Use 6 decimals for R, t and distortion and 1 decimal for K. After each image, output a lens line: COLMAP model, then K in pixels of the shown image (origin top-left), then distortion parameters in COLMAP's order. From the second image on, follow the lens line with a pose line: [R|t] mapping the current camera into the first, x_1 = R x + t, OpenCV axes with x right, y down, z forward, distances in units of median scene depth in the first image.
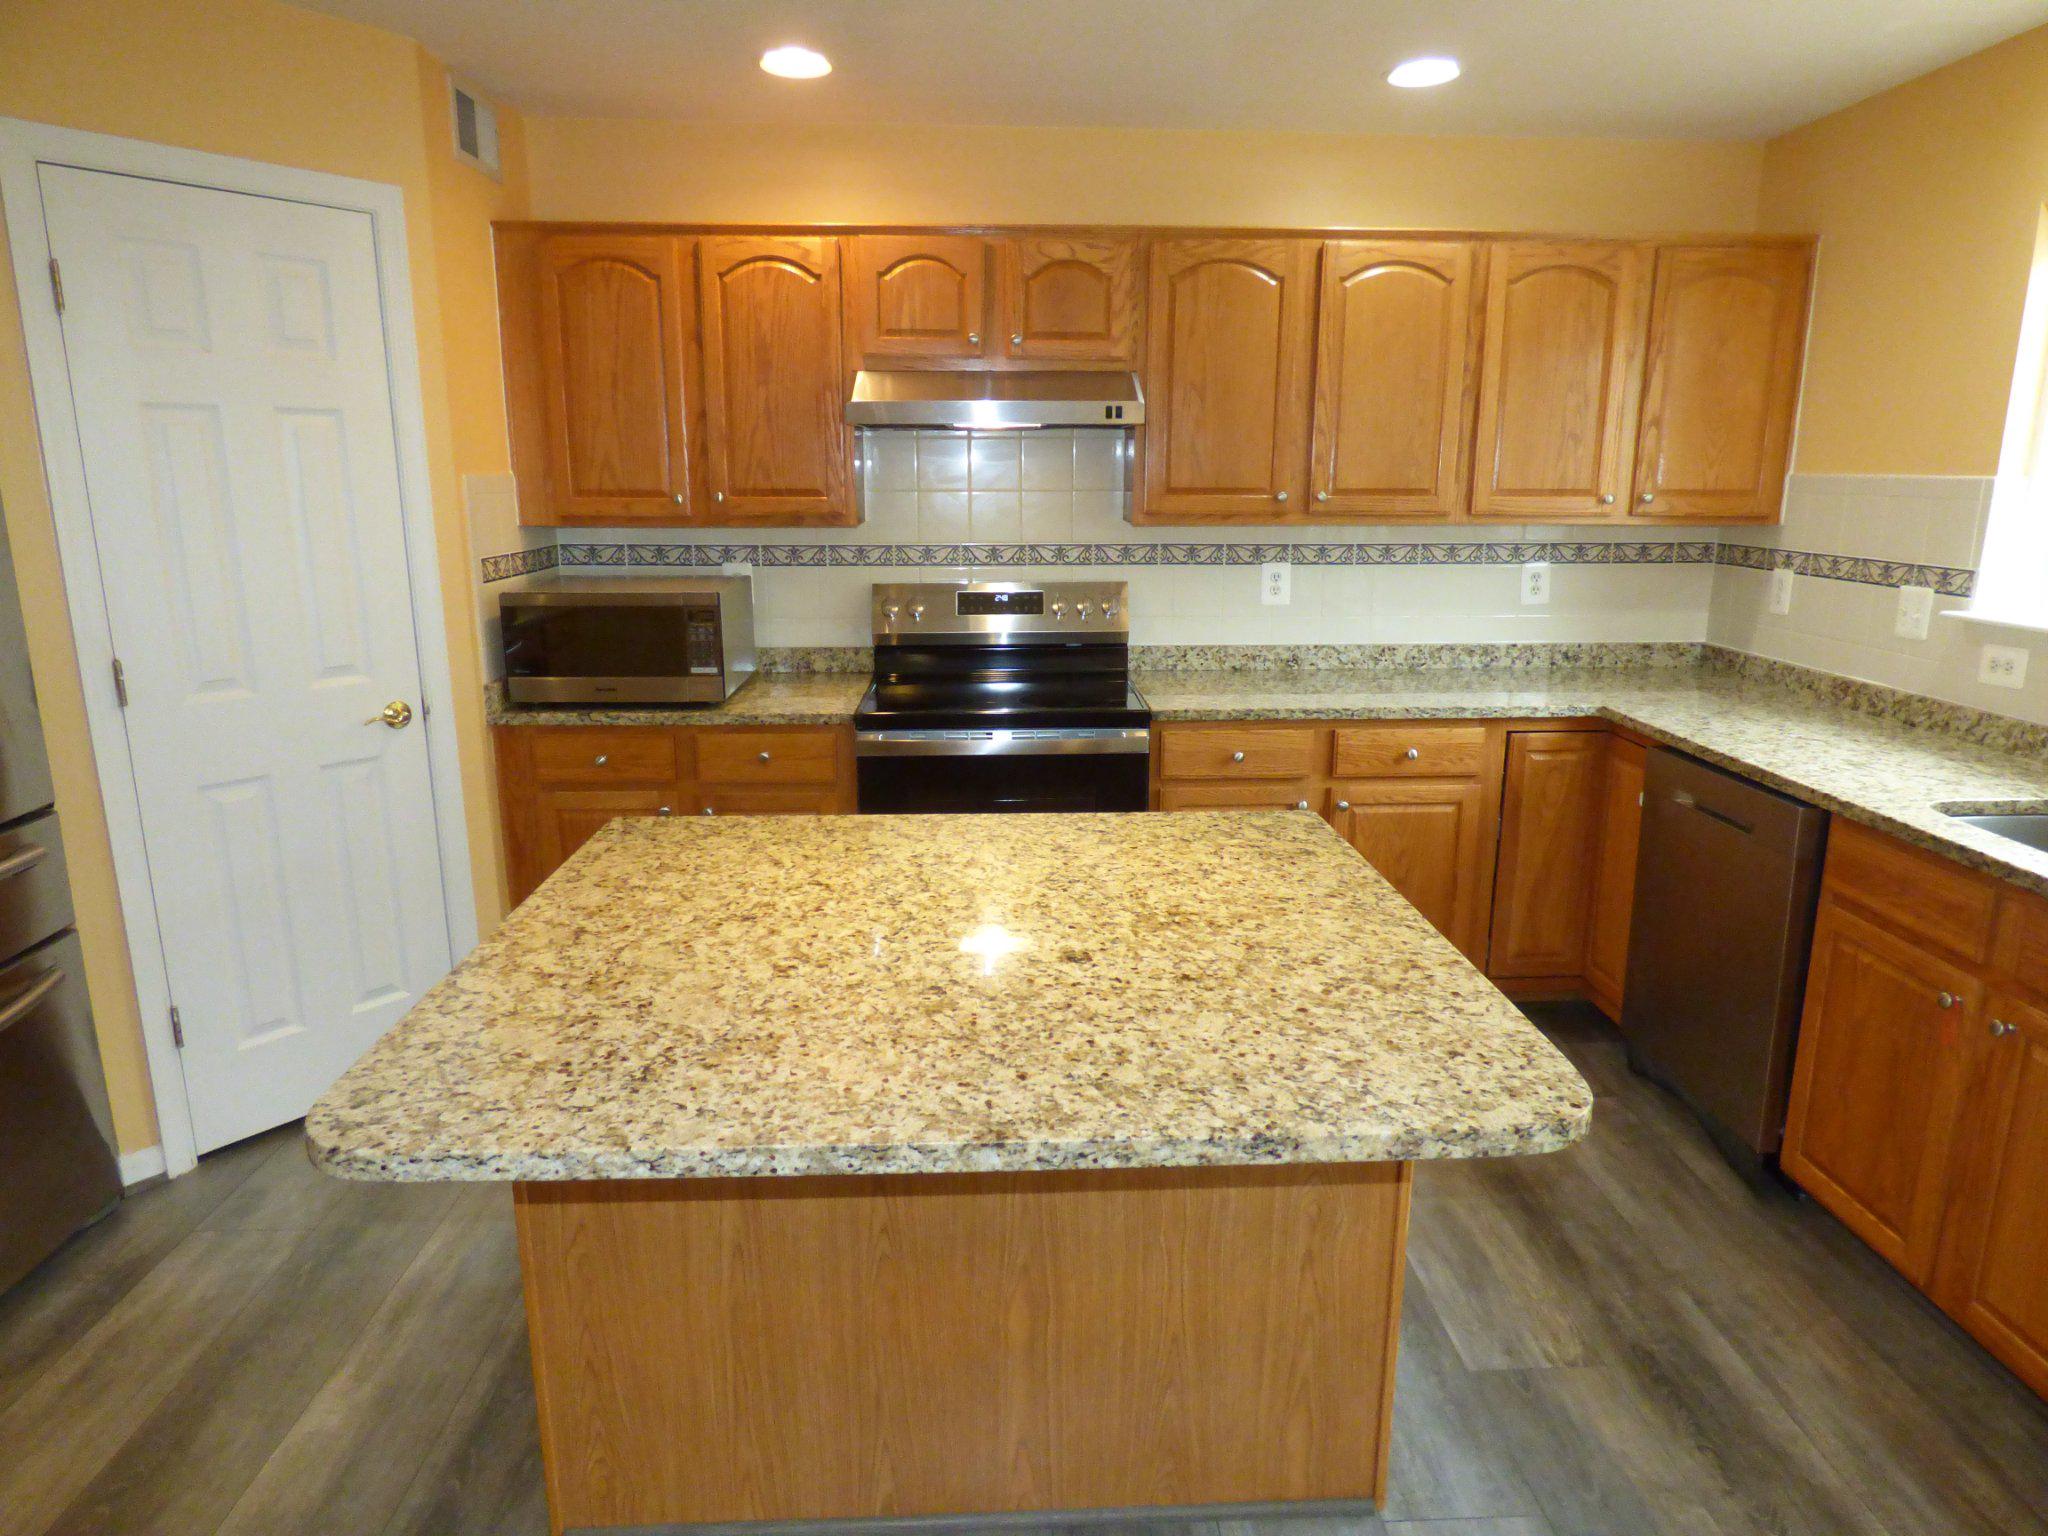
lens RADIAL K [[1245.3, 0, 1033.5], [0, 1245.3, 764.7], [0, 0, 1]] dist [-0.015379, 0.000807]
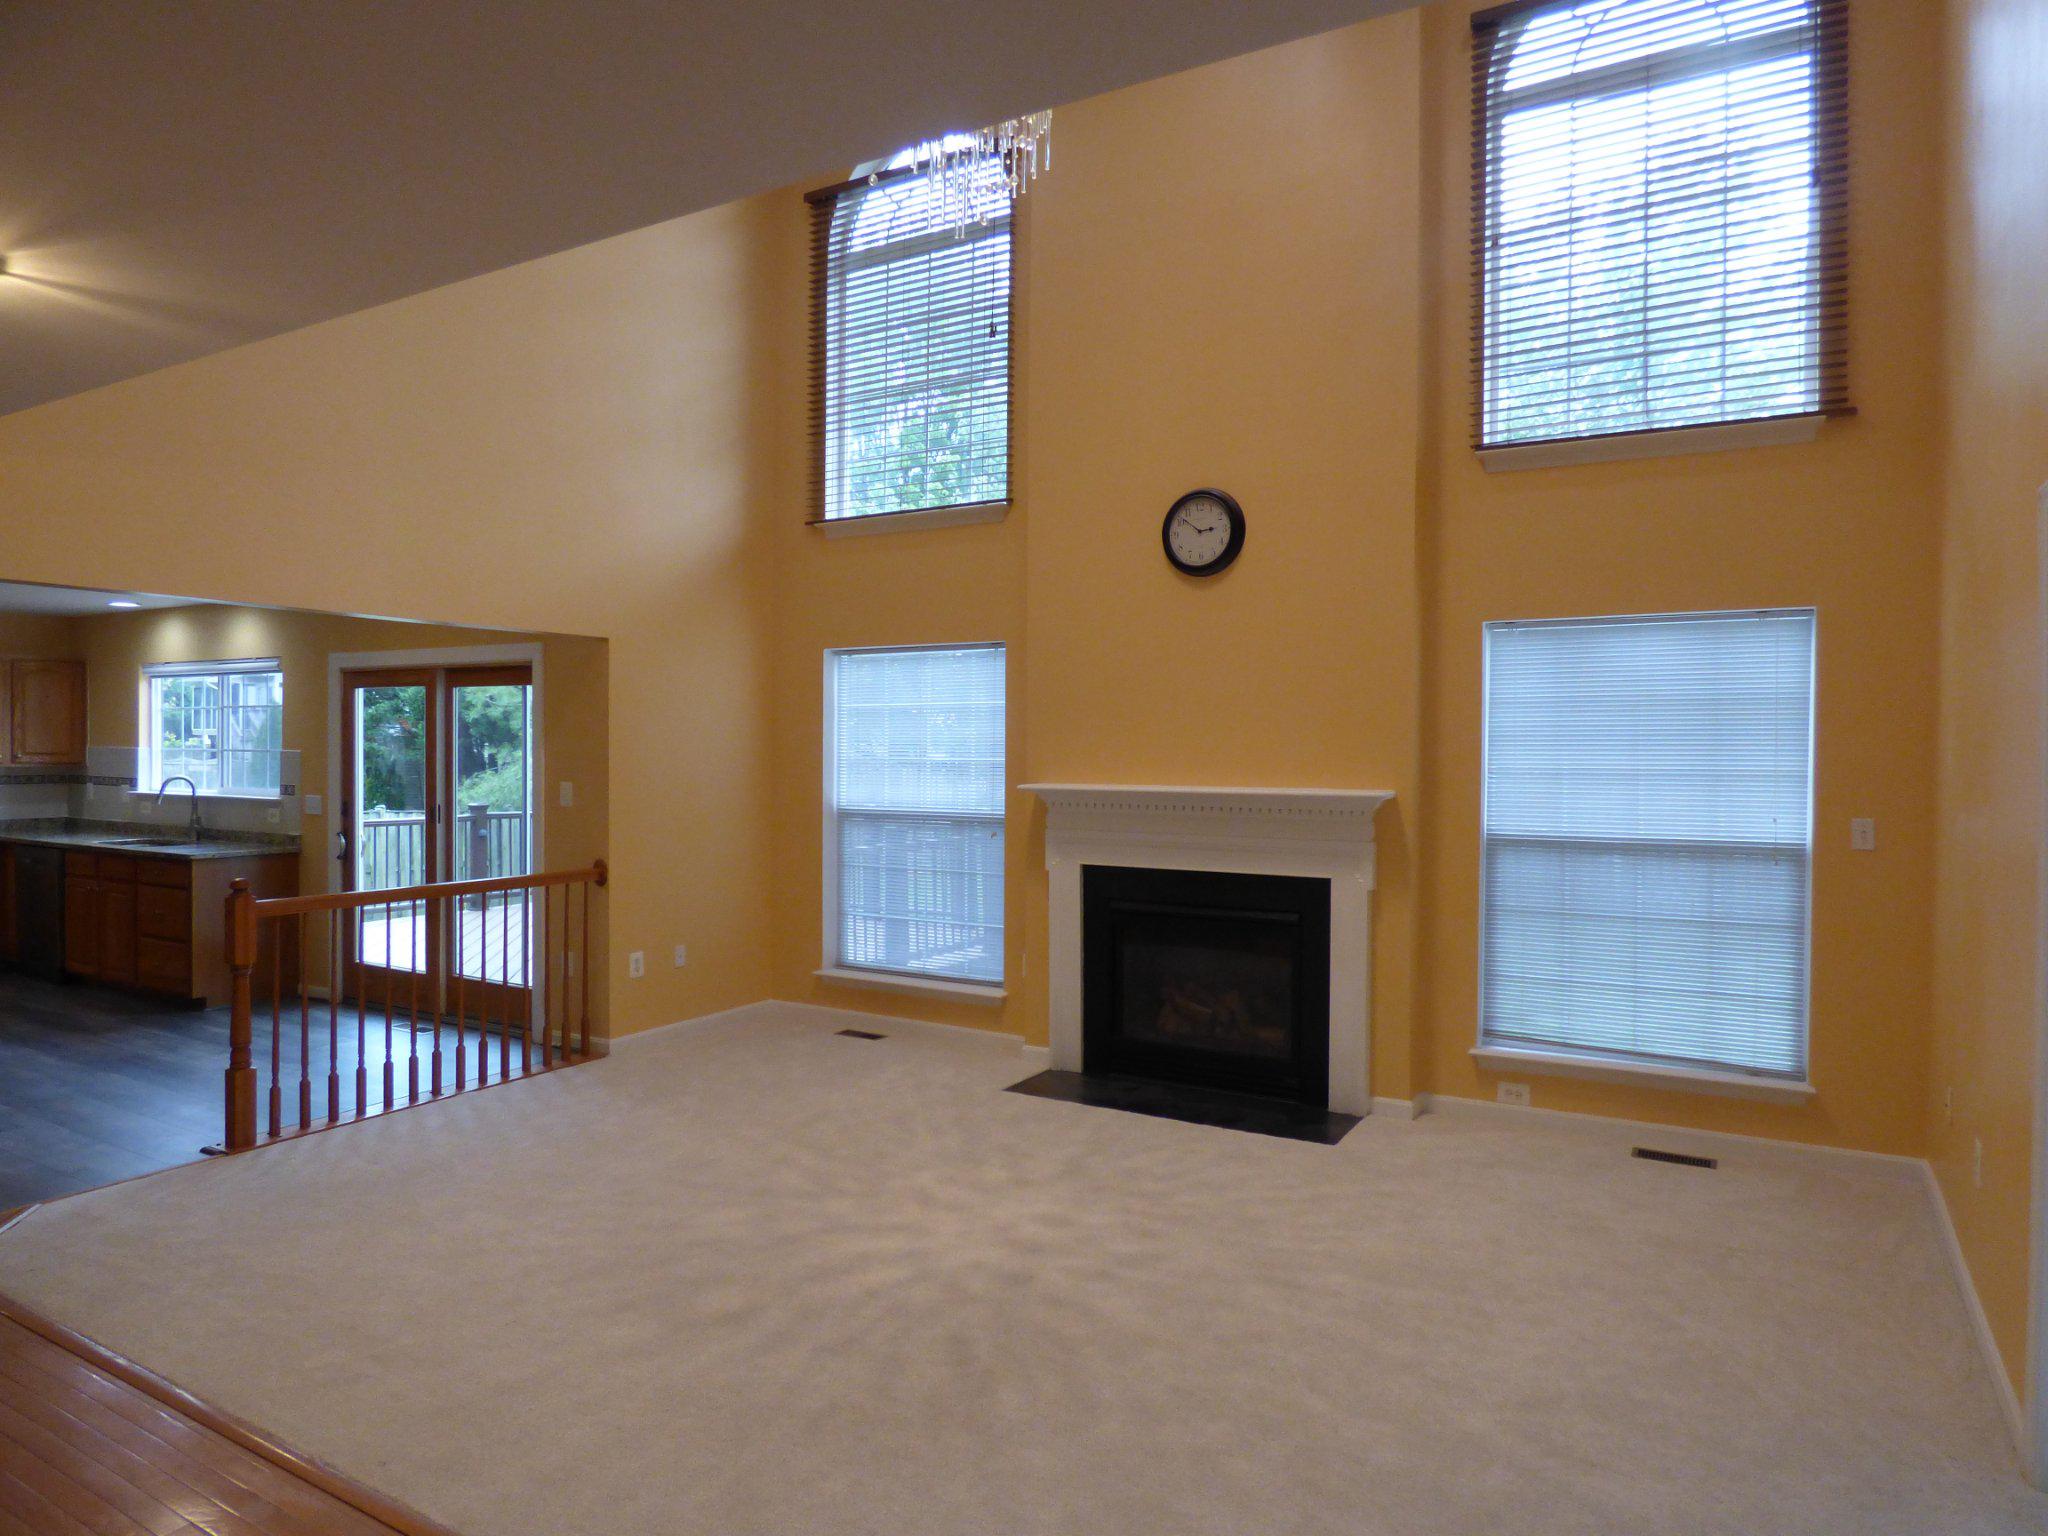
lens RADIAL K [[1245.3, 0, 1028.7], [0, 1245.3, 775.0], [0, 0, 1]] dist [-0.015379, 0.000807]
pose [[0.544428, -0.012773, 0.838710, -0.557148], [0.182772, 0.977665, -0.103753, 0.517450], [-0.818653, 0.209779, 0.534603, -2.267865]]
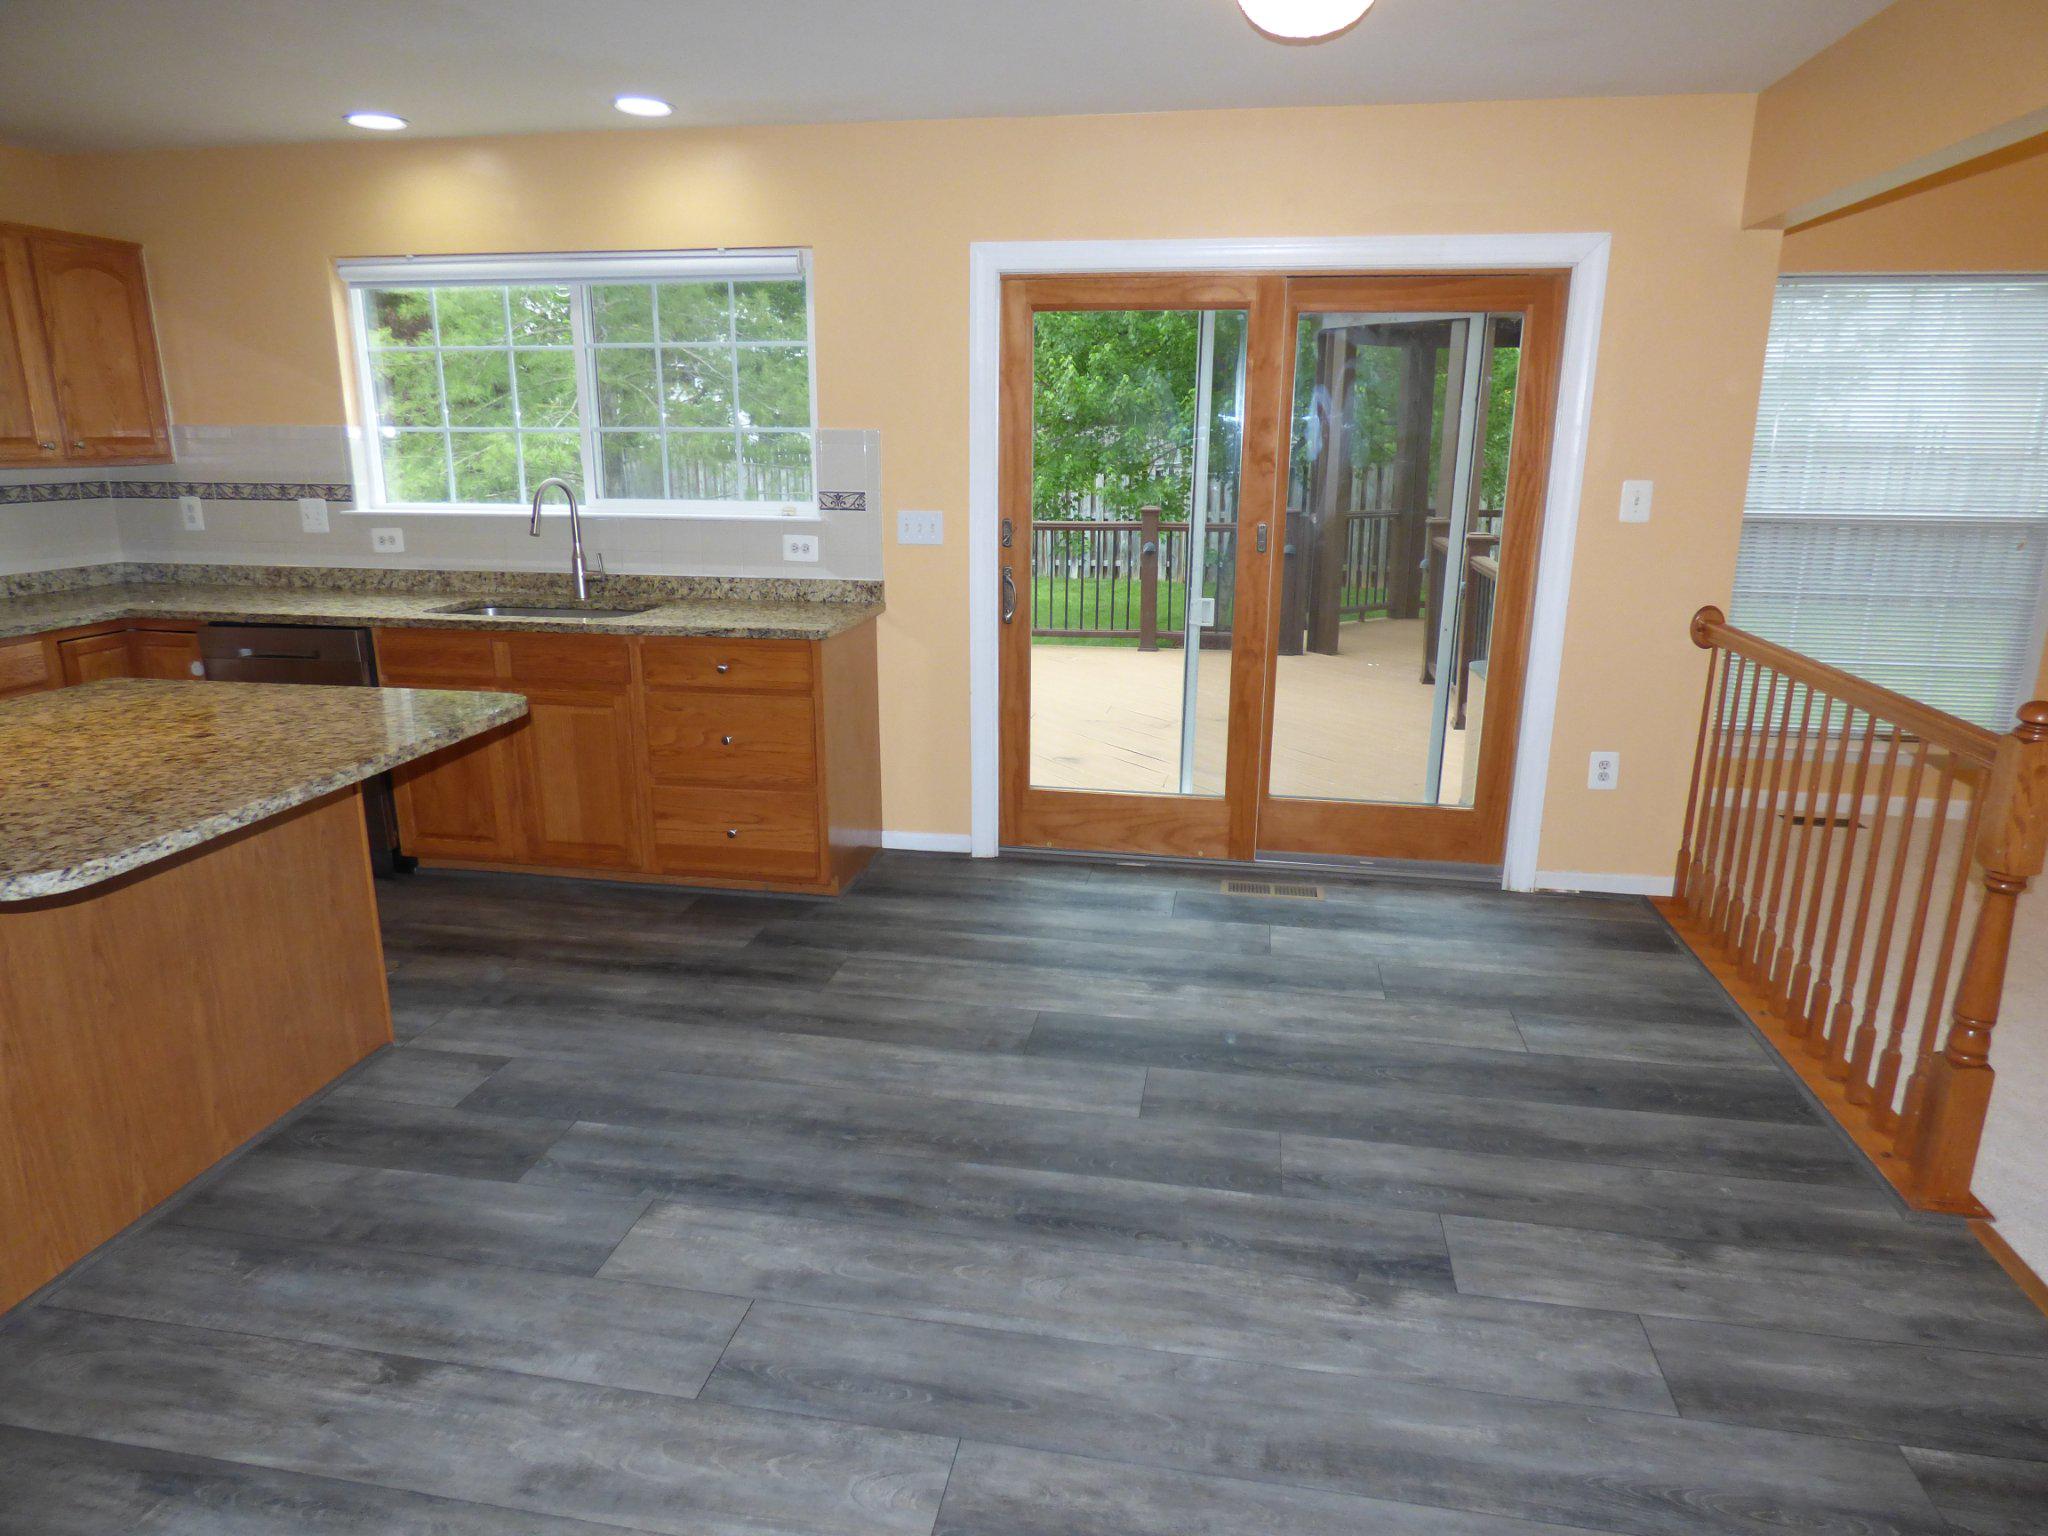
lens RADIAL K [[1245.3, 0, 1030.3], [0, 1245.3, 765.0], [0, 0, 1]] dist [-0.015379, 0.000807]
pose [[0.209672, -0.249807, 0.945322, -0.633560], [0.216745, 0.954634, 0.204193, 0.051695], [-0.953446, 0.162080, 0.254305, -0.189112]]
